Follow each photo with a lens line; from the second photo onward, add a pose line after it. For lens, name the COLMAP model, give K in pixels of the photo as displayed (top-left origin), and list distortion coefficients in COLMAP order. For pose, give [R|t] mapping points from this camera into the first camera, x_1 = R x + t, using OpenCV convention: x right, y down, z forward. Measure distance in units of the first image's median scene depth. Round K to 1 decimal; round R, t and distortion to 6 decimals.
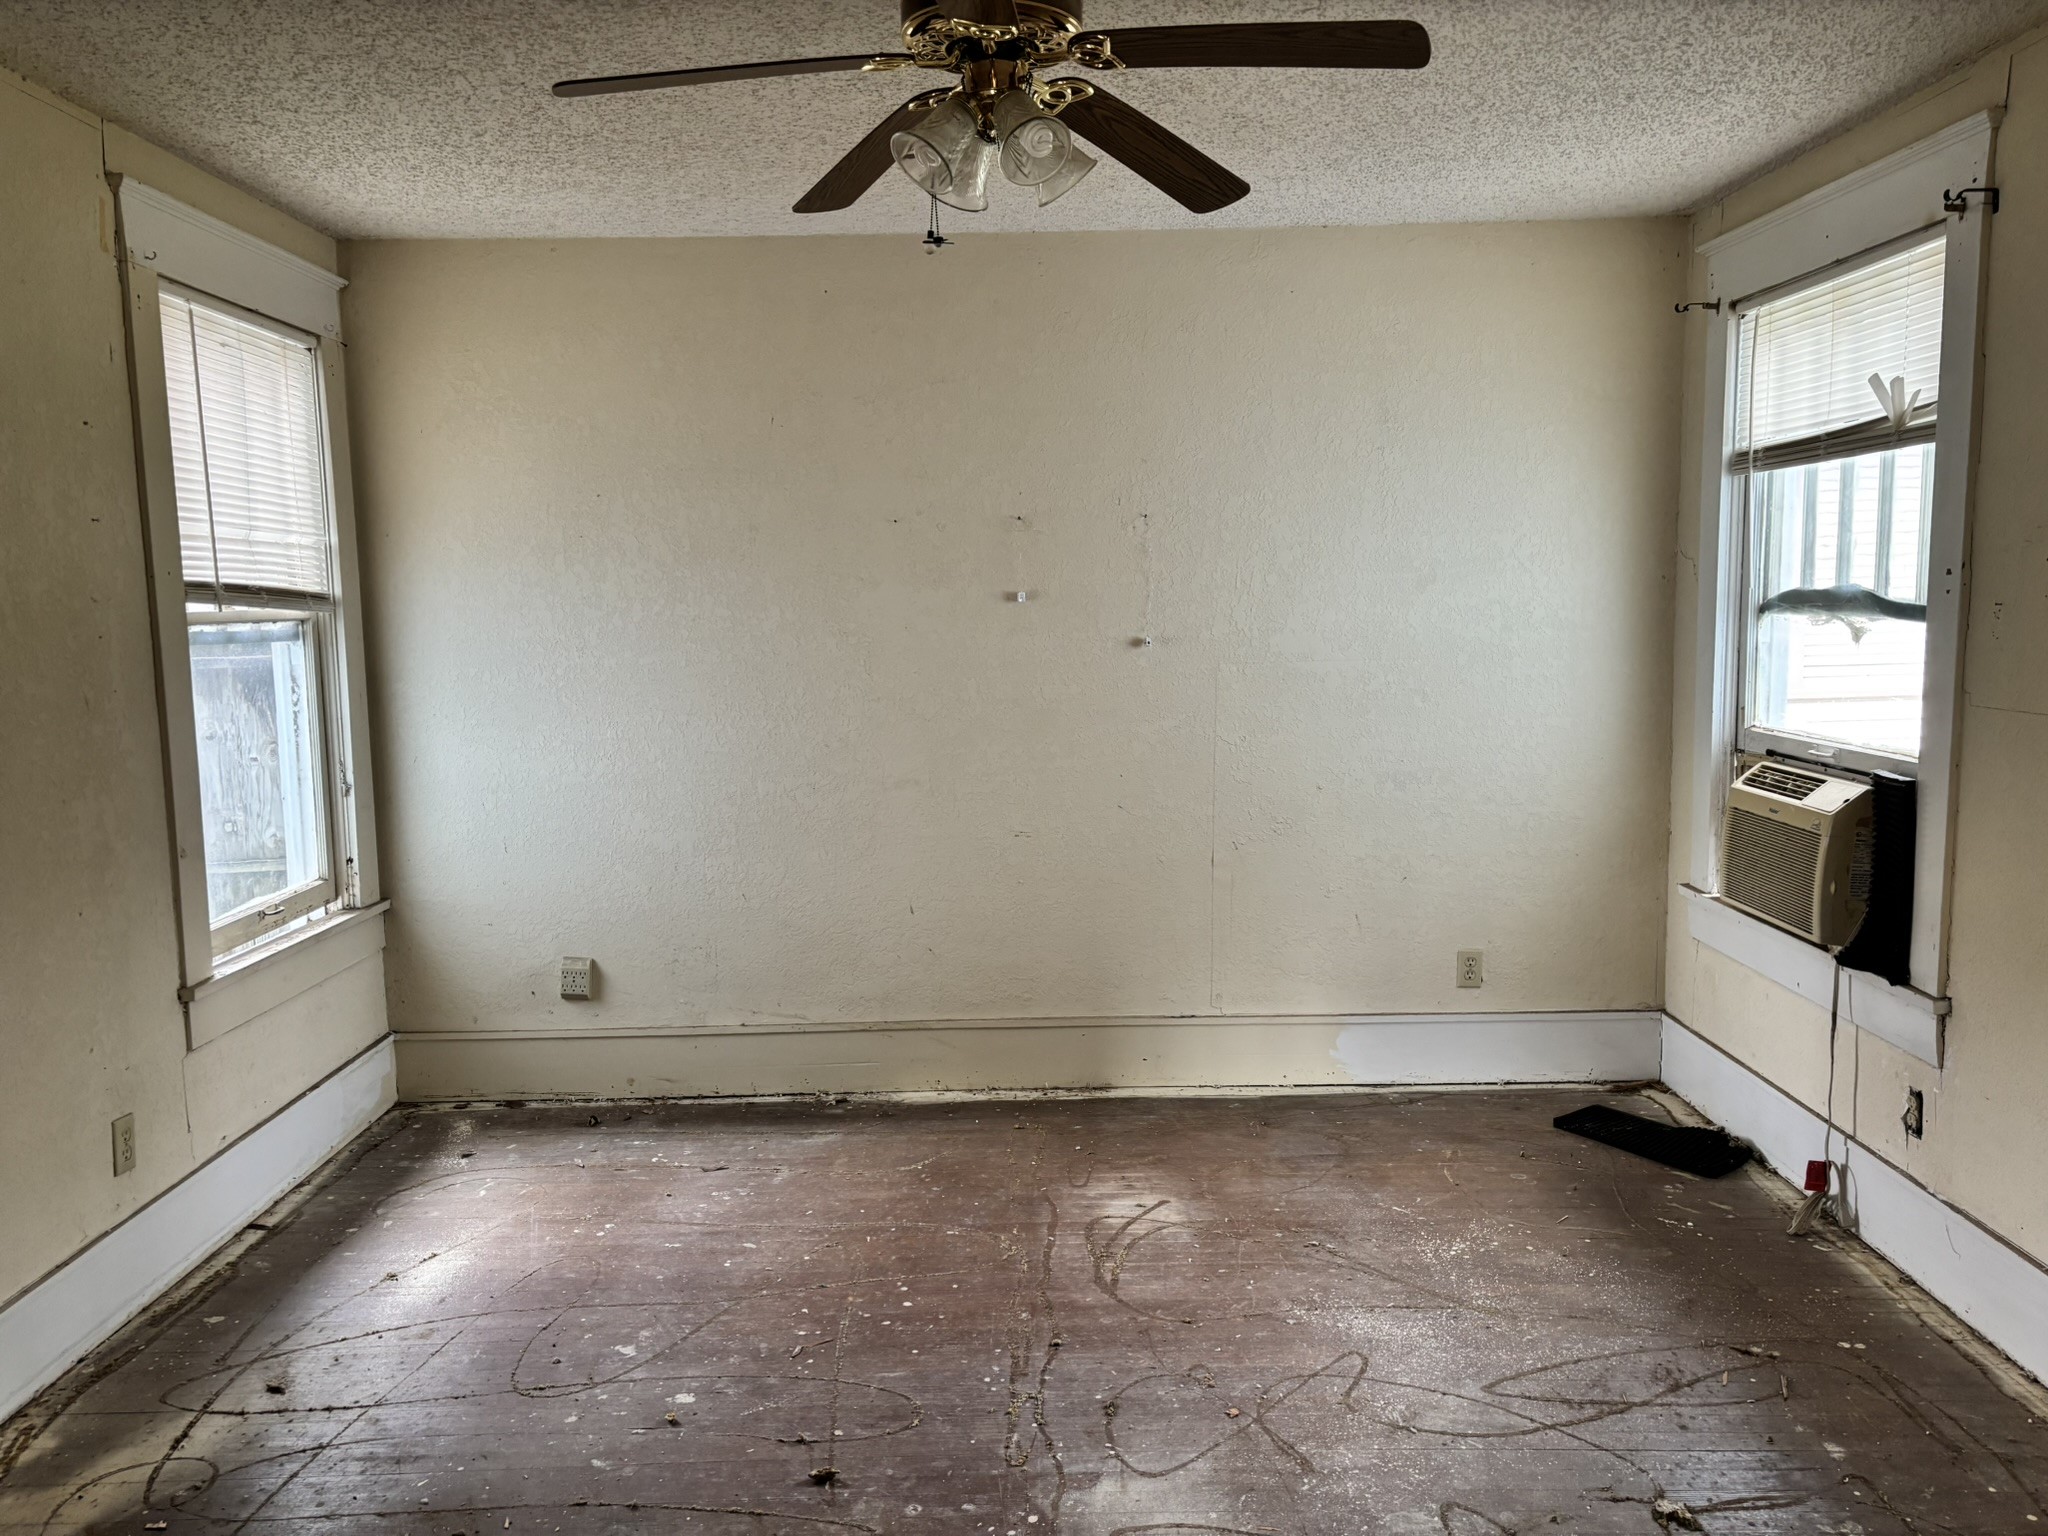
lens RADIAL K [[1543.7, 0, 1018.6], [0, 1543.7, 773.5], [0, 0, 1]] dist [0.063861, -0.073540]
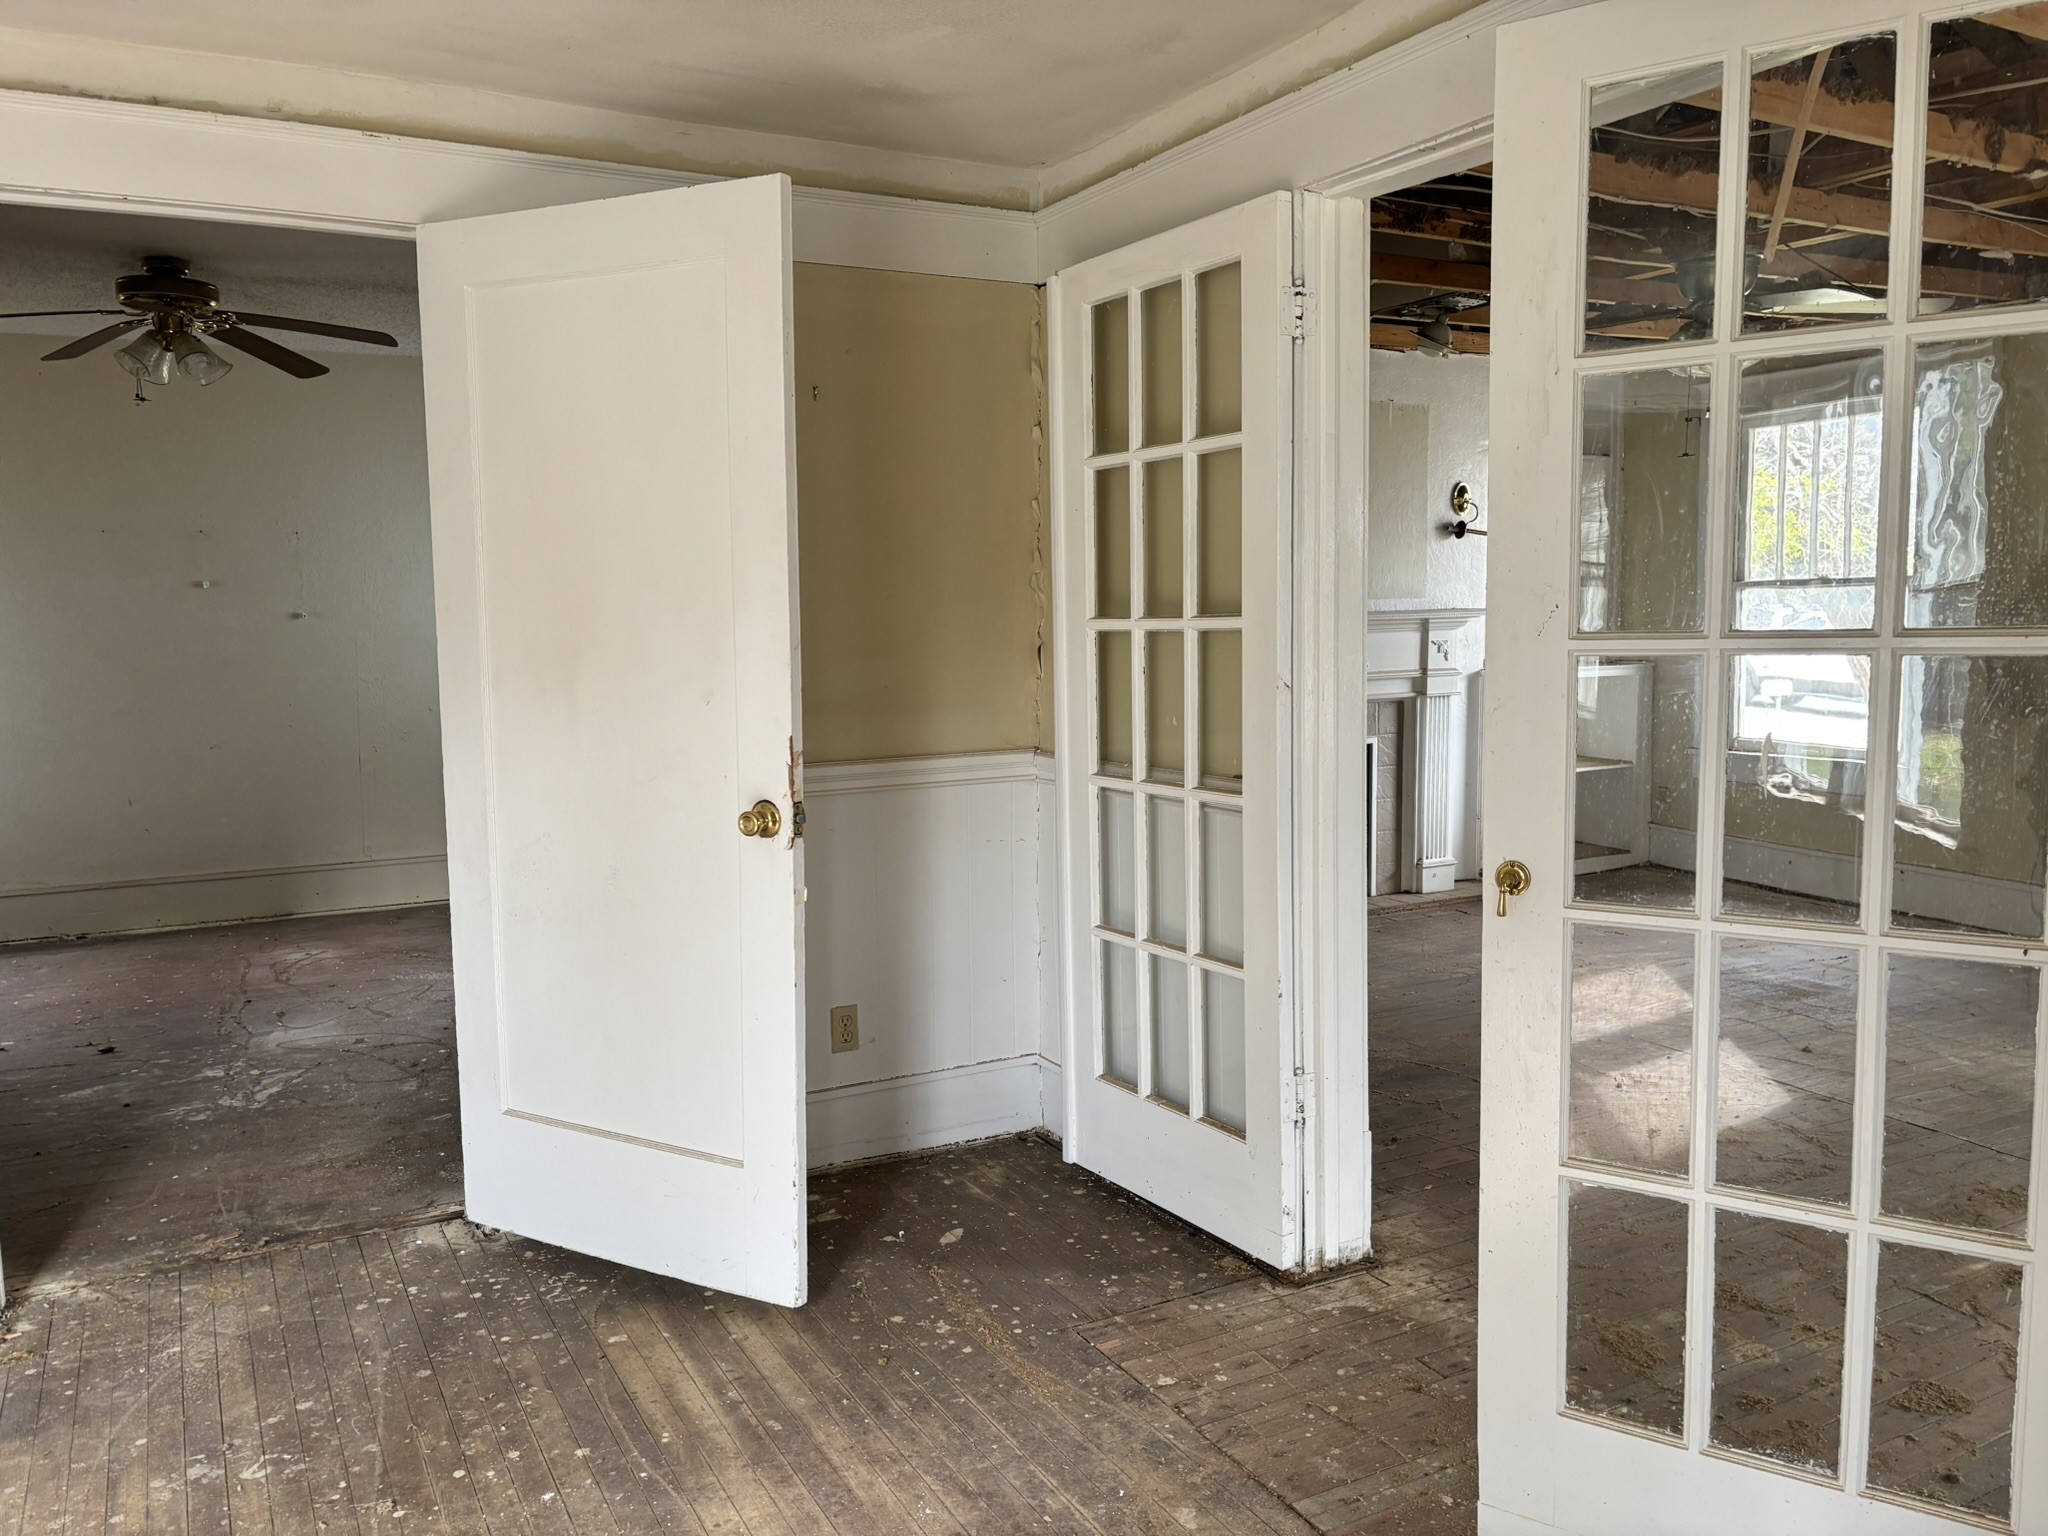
lens RADIAL K [[1543.7, 0, 1042.4], [0, 1543.7, 773.8], [0, 0, 1]] dist [0.063861, -0.073540]
pose [[0.885164, -0.048825, 0.462711, 0.012052], [0.048507, 0.998743, 0.012593, 0.112473], [-0.462745, 0.011297, 0.886420, -0.905369]]
